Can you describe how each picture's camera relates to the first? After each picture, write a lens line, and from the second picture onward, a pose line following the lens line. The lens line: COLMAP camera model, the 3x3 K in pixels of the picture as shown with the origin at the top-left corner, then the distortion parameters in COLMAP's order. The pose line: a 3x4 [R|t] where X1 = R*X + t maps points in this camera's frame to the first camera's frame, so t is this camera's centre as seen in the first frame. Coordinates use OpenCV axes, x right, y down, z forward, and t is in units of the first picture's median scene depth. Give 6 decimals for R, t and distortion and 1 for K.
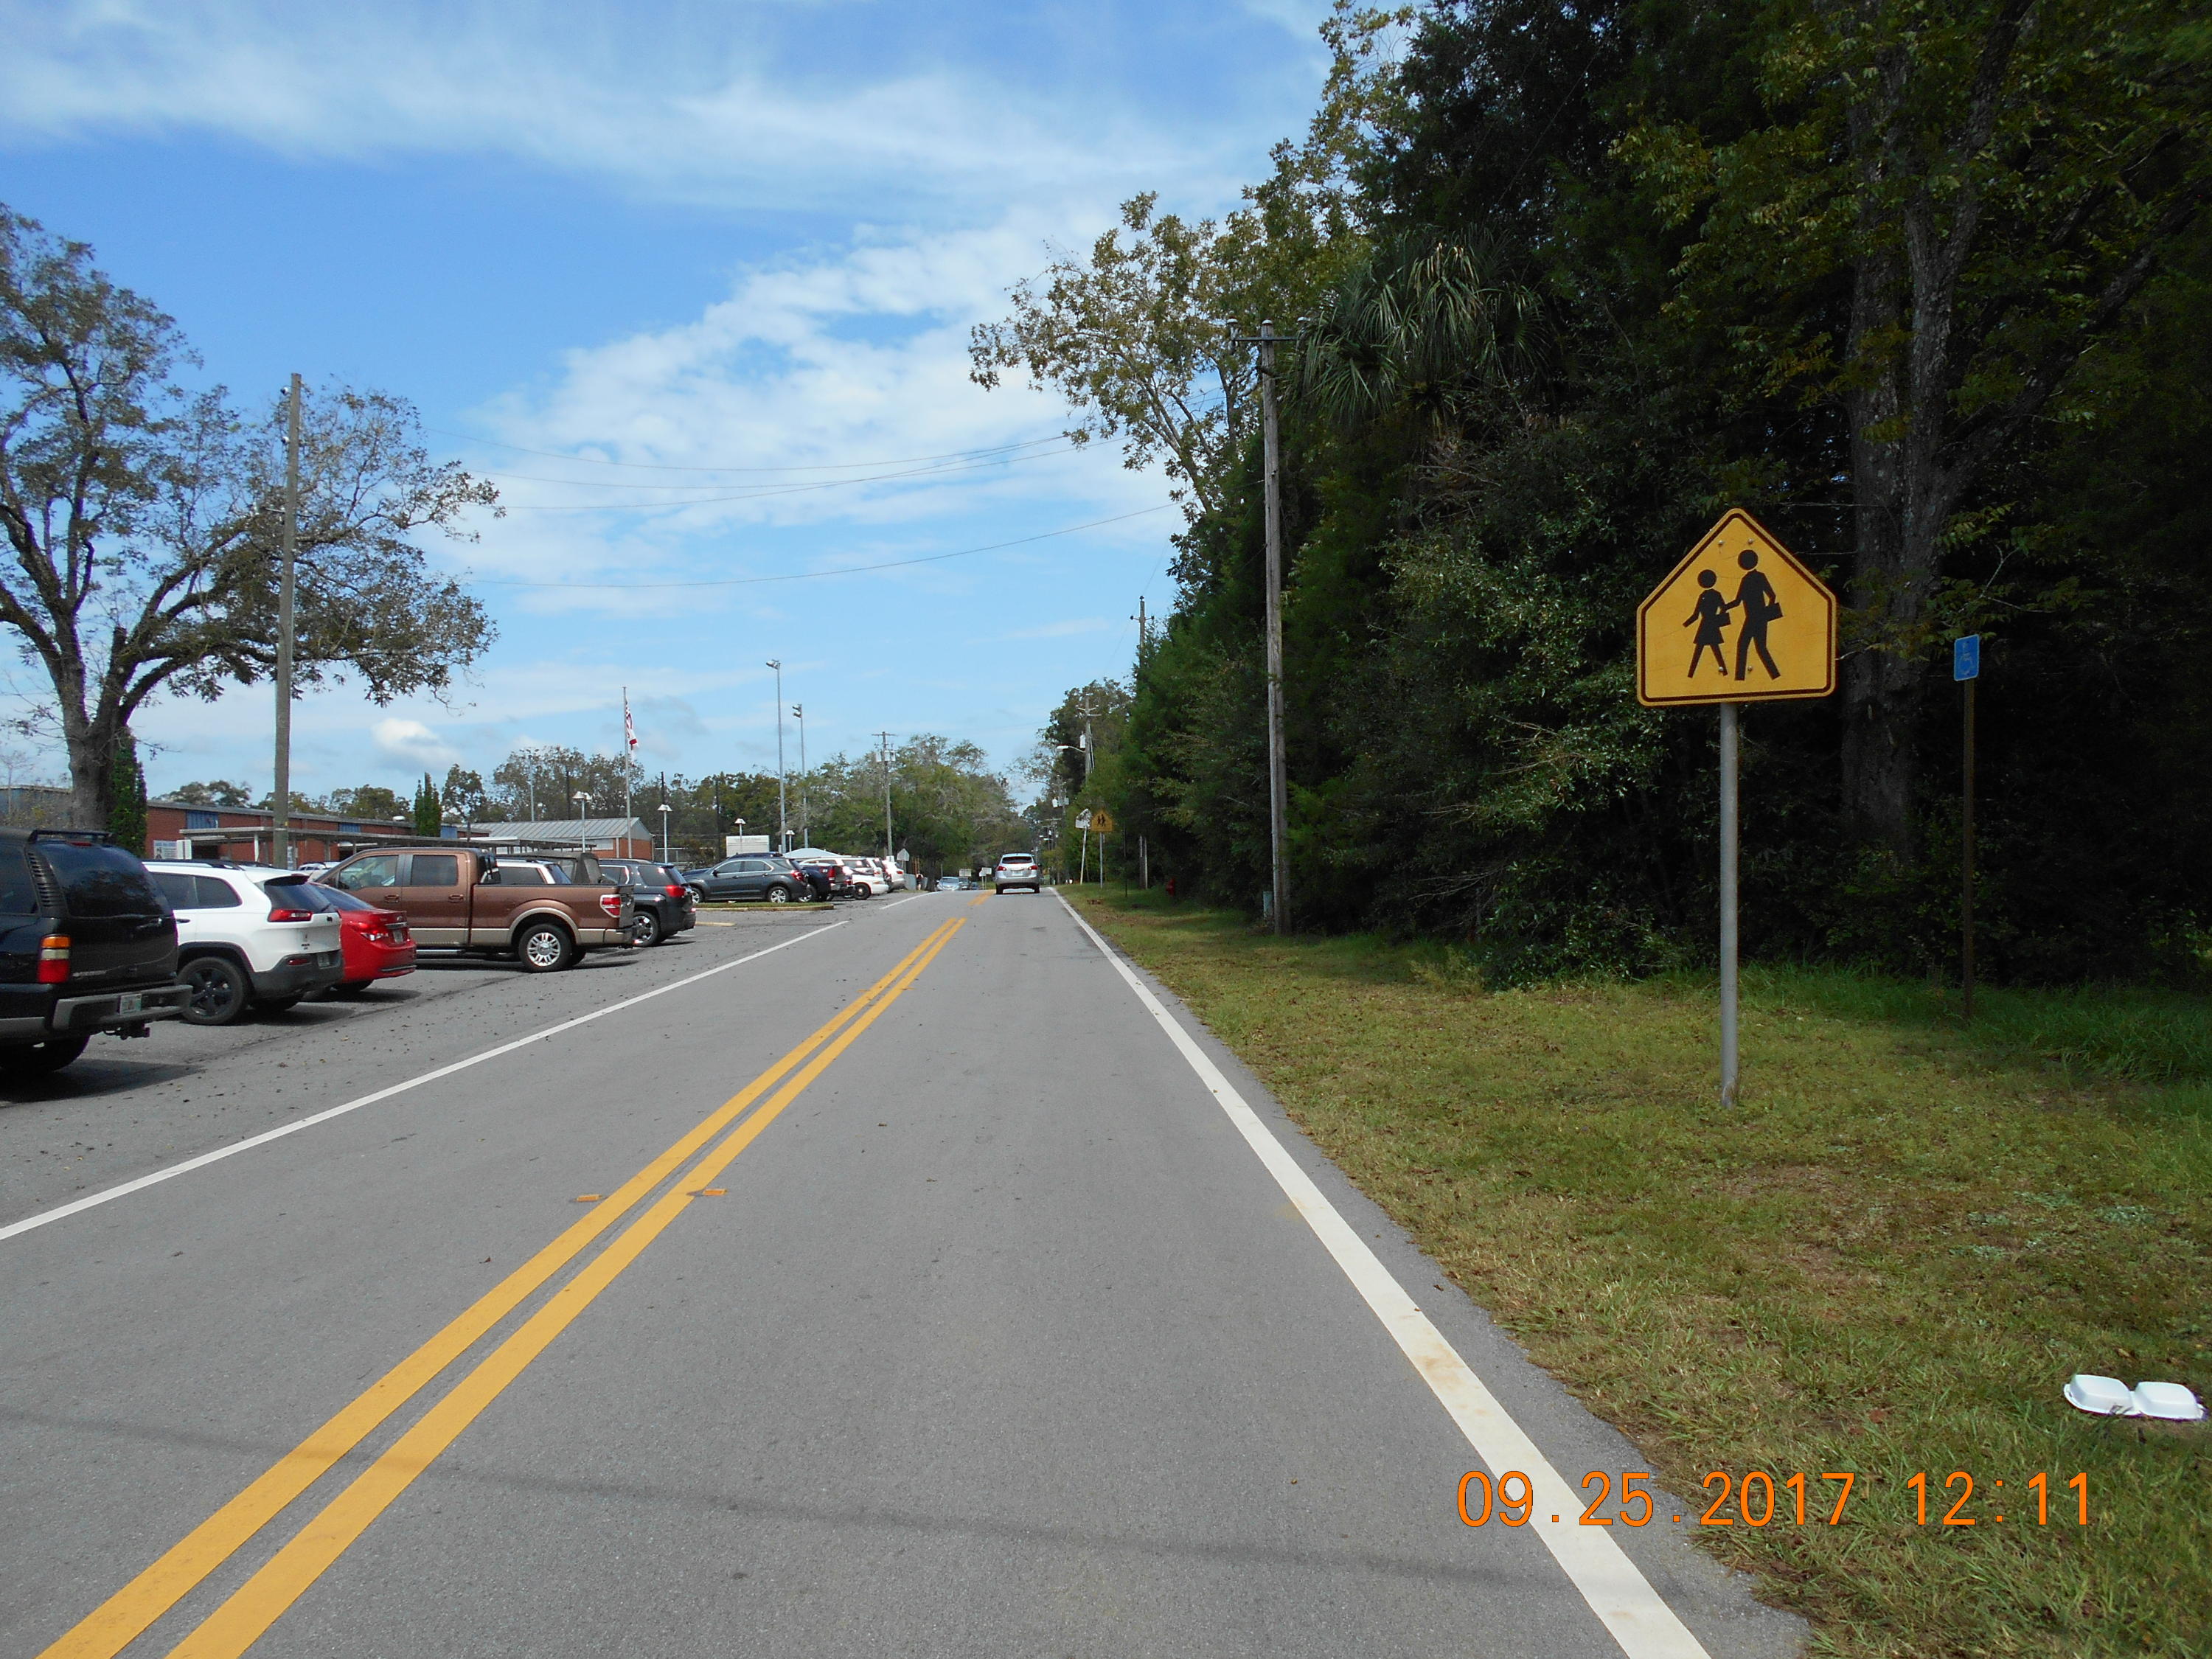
lens RADIAL K [[1704.3, 0, 1111.7], [0, 1704.3, 832.9], [0, 0, 1]] dist [-0.003760, 0.057539]
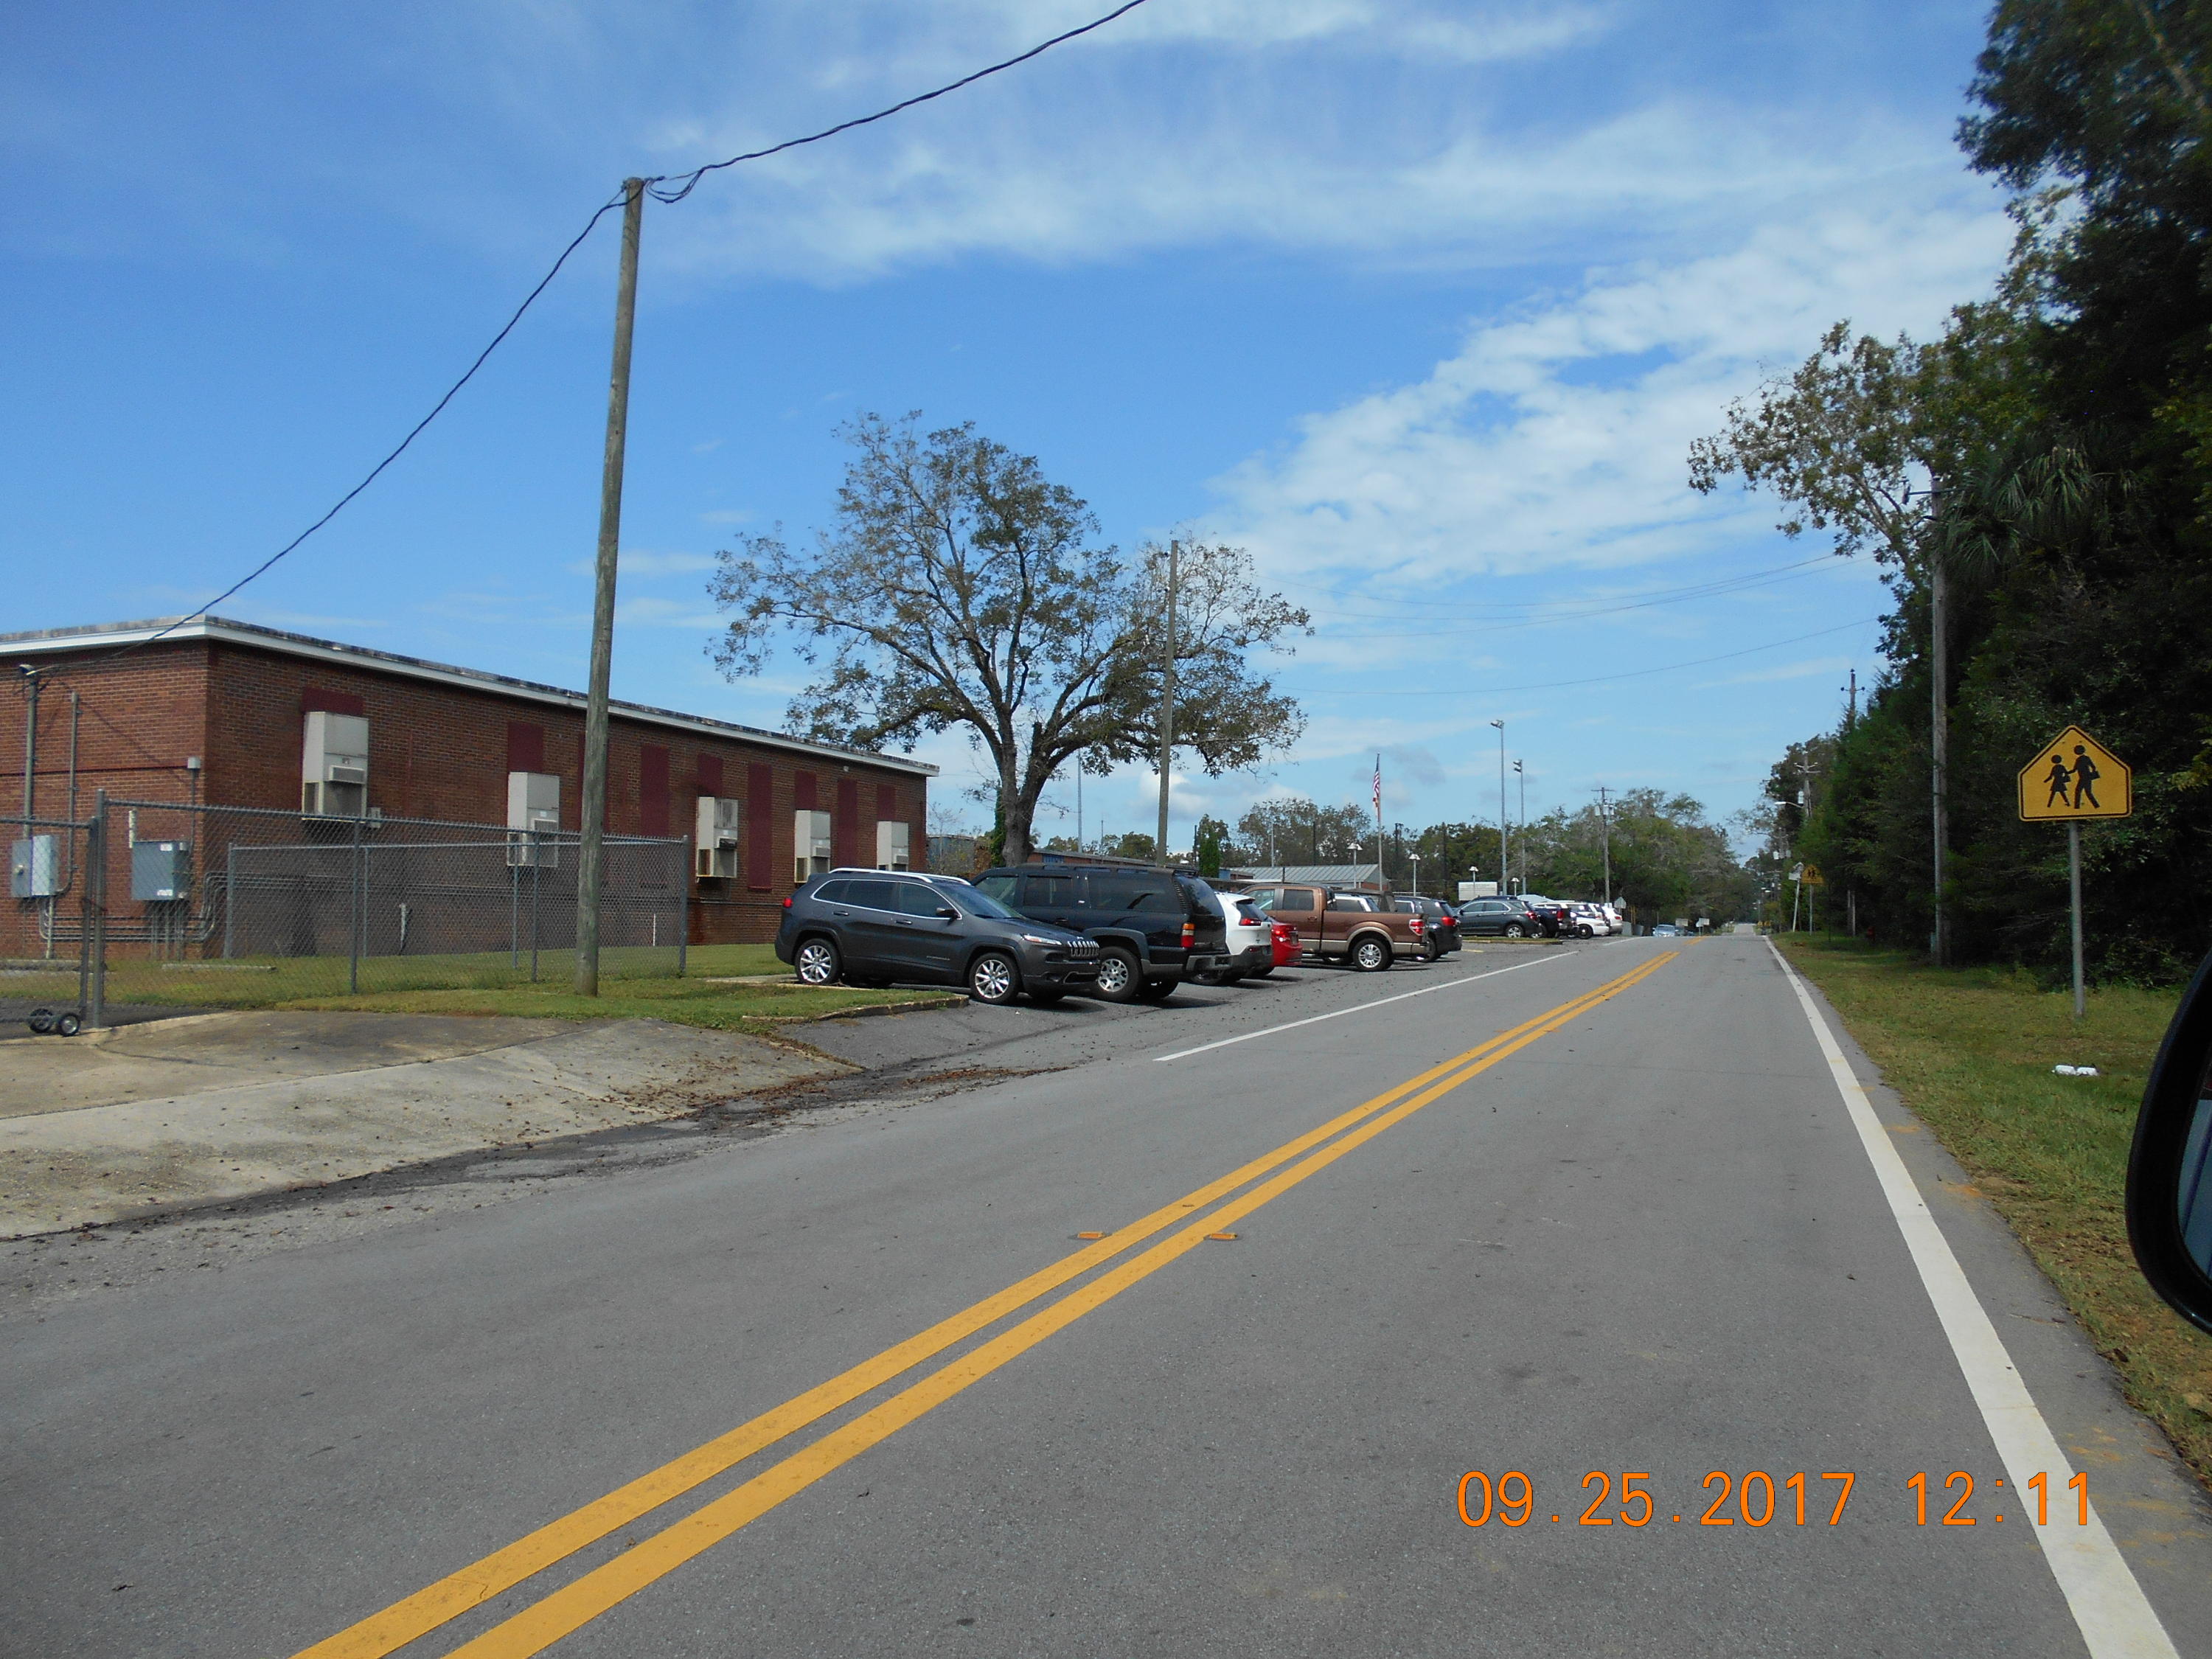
lens RADIAL K [[1704.3, 0, 1111.7], [0, 1704.3, 832.9], [0, 0, 1]] dist [-0.003760, 0.057539]
pose [[0.917197, 0.006616, -0.398380, 0.022373], [-0.017703, 0.999551, -0.024159, 0.001427], [0.398041, 0.029211, 0.916902, -0.228324]]
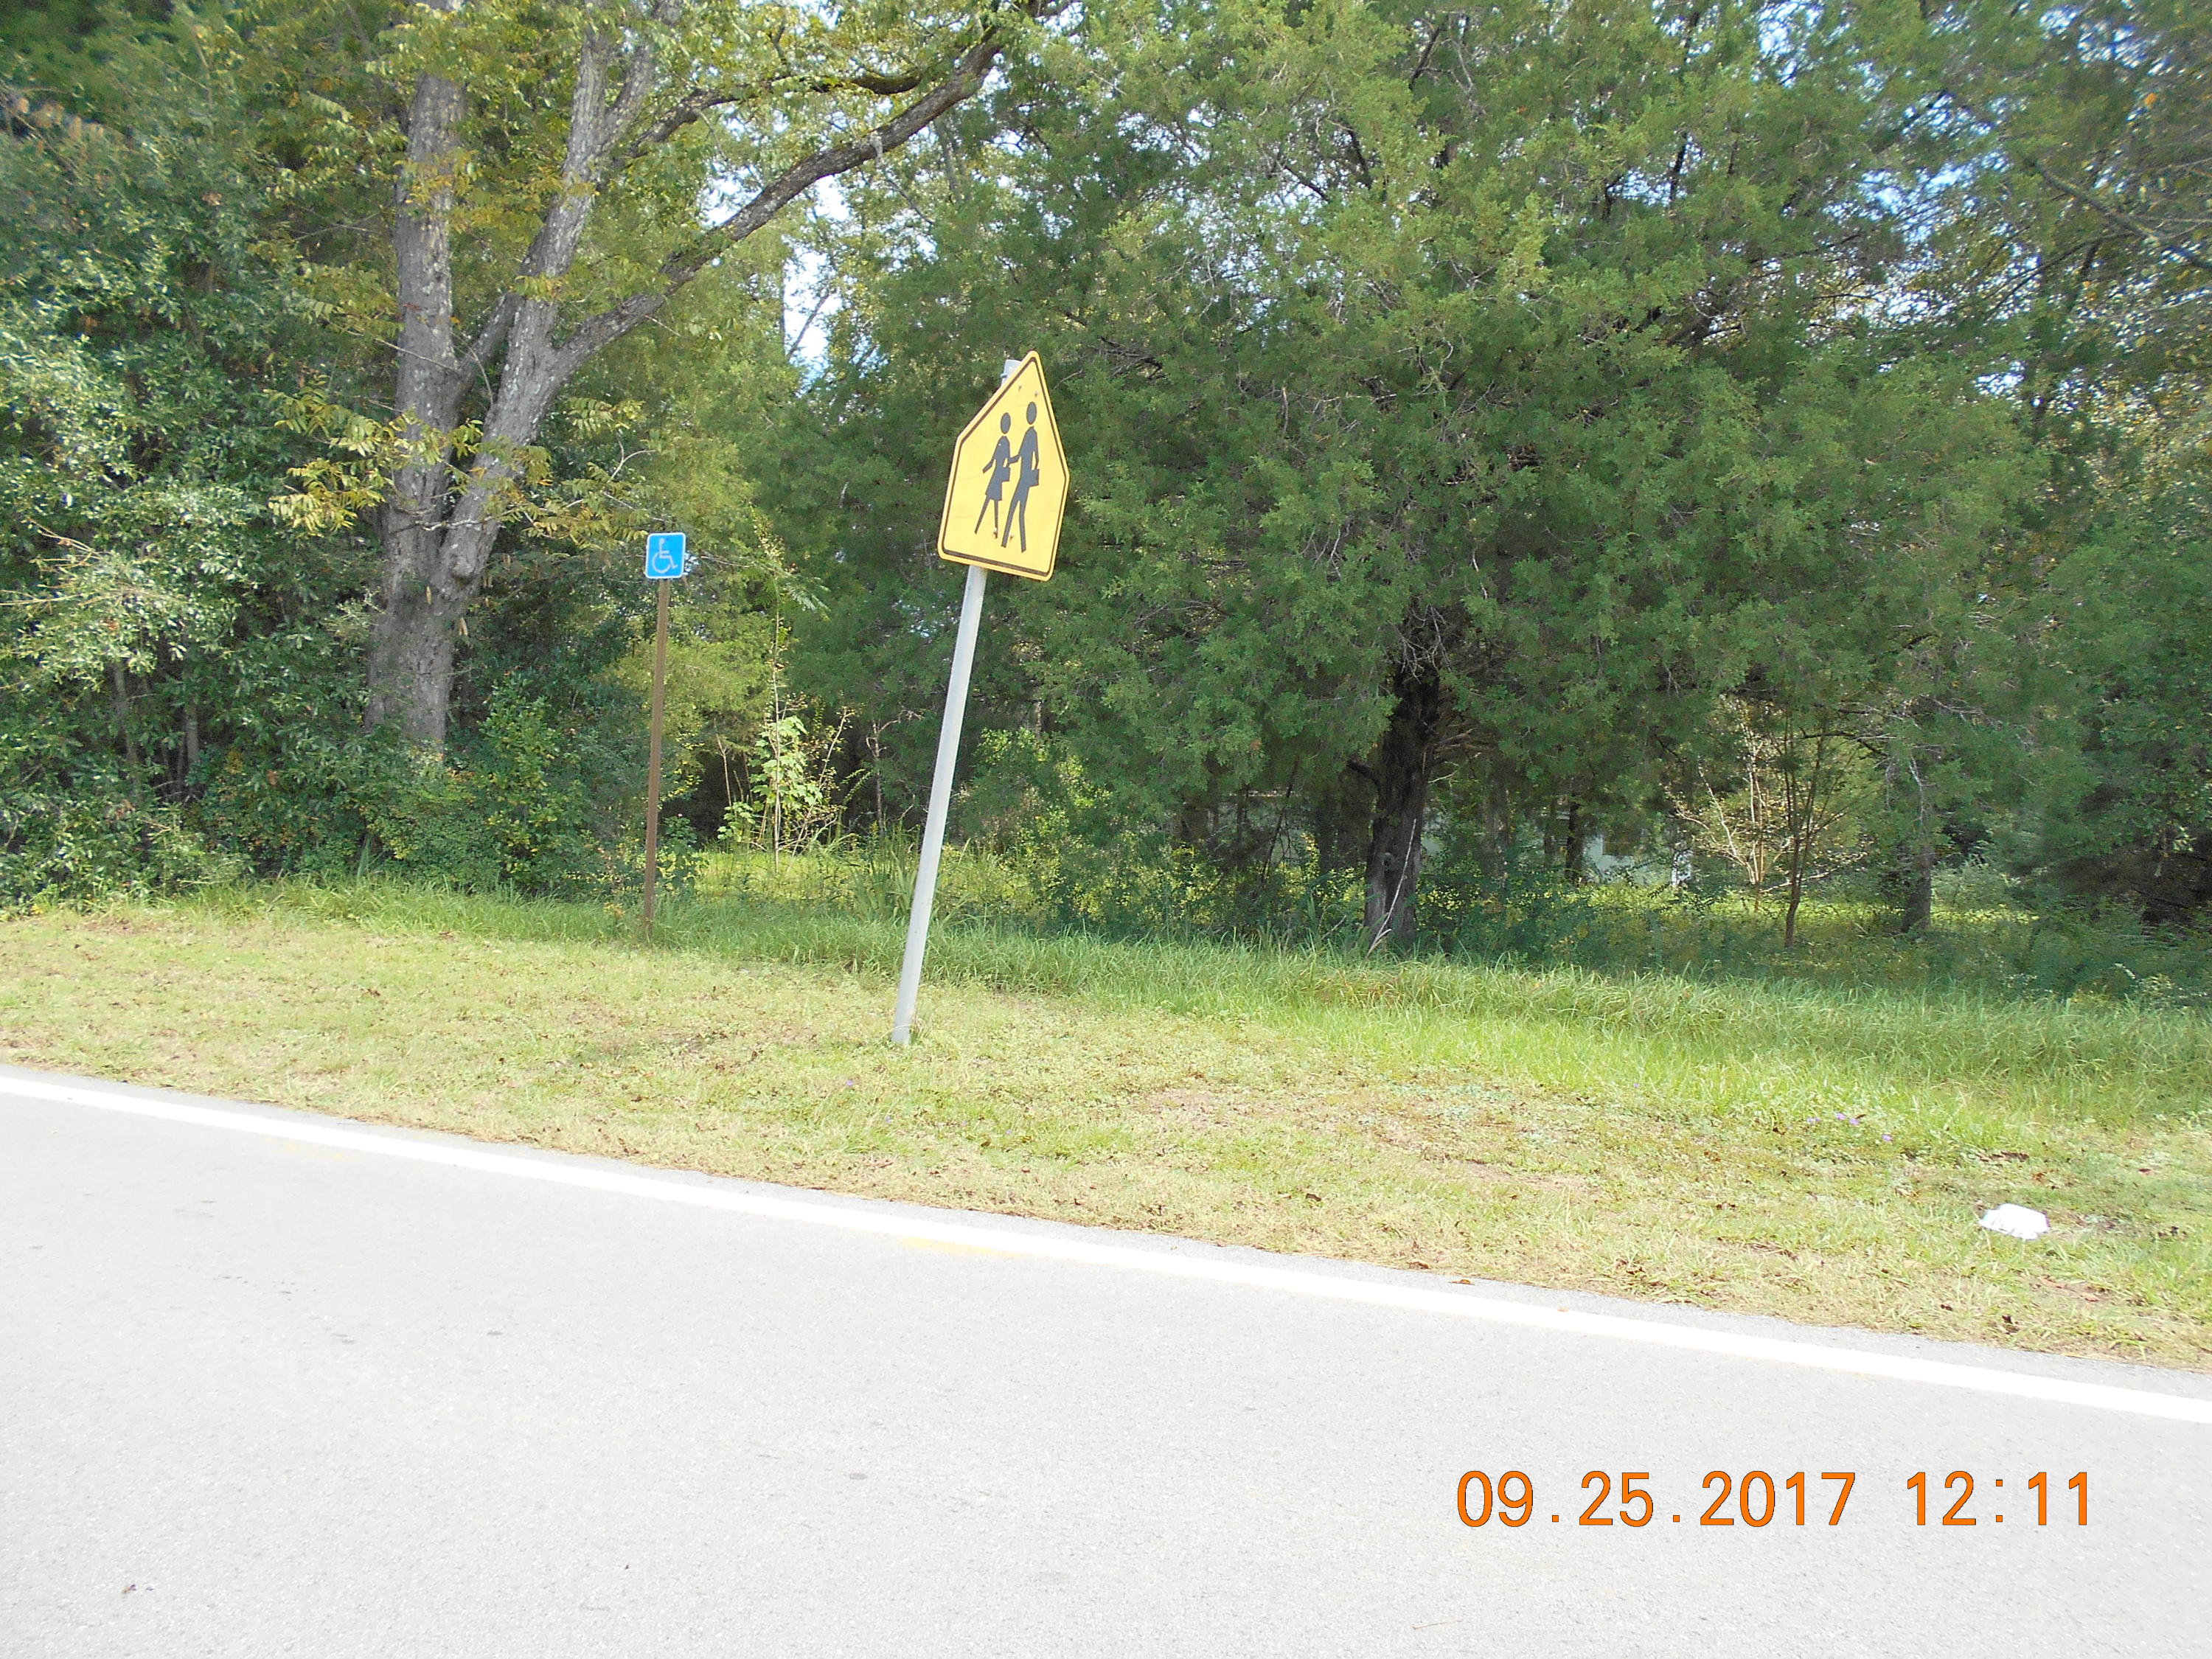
lens RADIAL K [[1704.3, 0, 1111.7], [0, 1704.3, 832.9], [0, 0, 1]] dist [-0.003760, 0.057539]
pose [[0.409236, 0.021843, 0.912167, -0.071209], [-0.062017, 0.998067, 0.003924, 0.008886], [-0.910319, -0.058175, 0.409800, 0.101246]]
